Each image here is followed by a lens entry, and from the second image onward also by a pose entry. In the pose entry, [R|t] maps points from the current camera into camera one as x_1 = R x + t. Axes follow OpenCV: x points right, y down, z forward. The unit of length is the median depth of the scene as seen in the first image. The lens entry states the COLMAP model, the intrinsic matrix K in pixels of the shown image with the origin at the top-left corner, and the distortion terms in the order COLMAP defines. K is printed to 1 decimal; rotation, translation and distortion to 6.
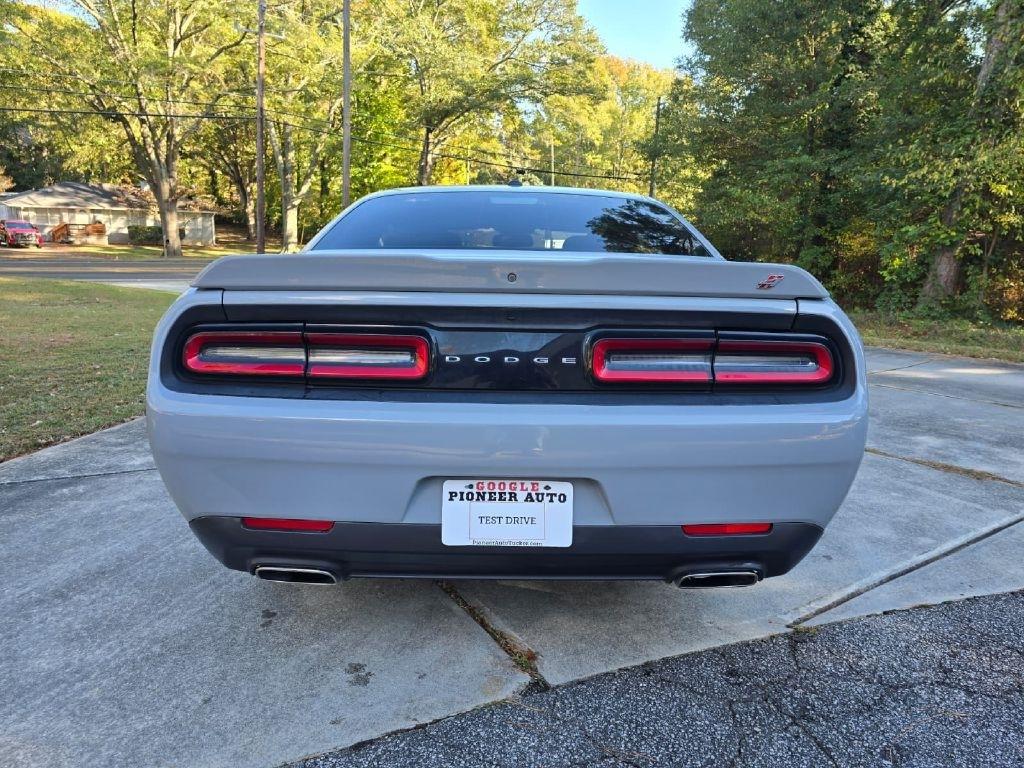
lens RADIAL K [[687.0, 0, 512.5], [0, 687.0, 376.5], [0, 0, 1]] dist [0.050263, -0.040347]
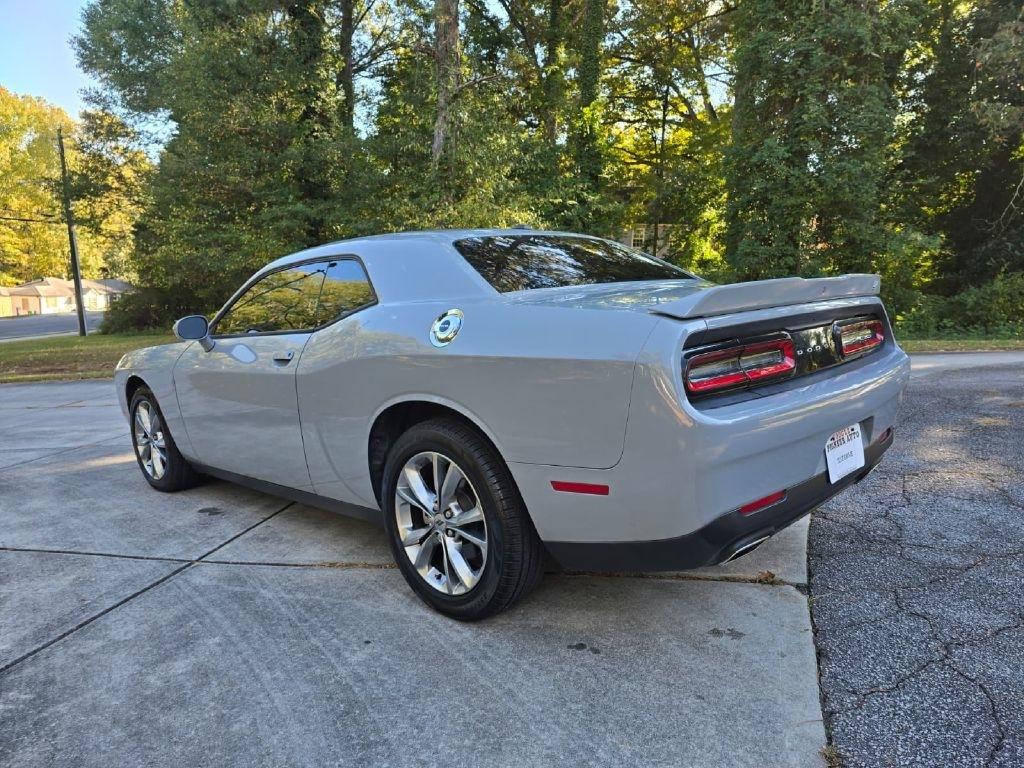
lens RADIAL K [[686.6, 0, 524.2], [0, 686.6, 388.6], [0, 0, 1]] dist [0.048216, -0.037871]
pose [[0.706999, -0.154621, 0.690105, -1.011072], [0.186720, 0.981993, 0.028730, -0.068895], [-0.682121, 0.108544, 0.723139, 0.271575]]
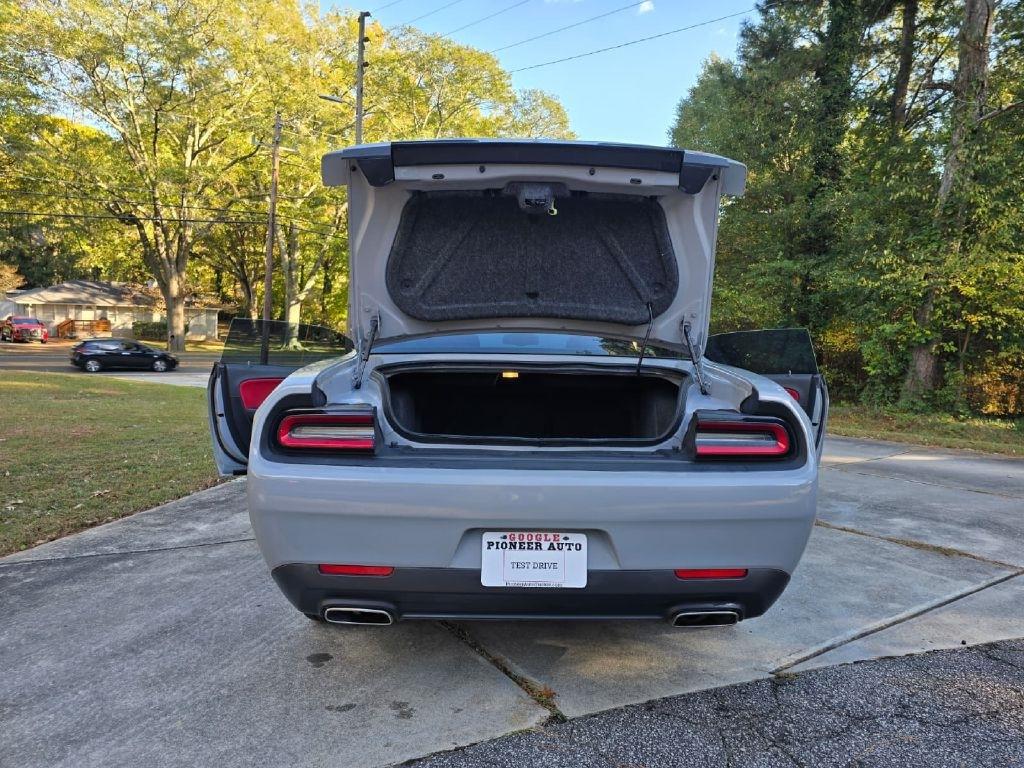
lens RADIAL K [[687.0, 0, 512.5], [0, 687.0, 376.5], [0, 0, 1]] dist [0.050263, -0.040347]
pose [[0.999978, 0.001561, 0.006417, -0.037782], [-0.000681, 0.990857, -0.134912, 0.026171], [-0.006569, 0.134905, 0.990837, -0.193800]]
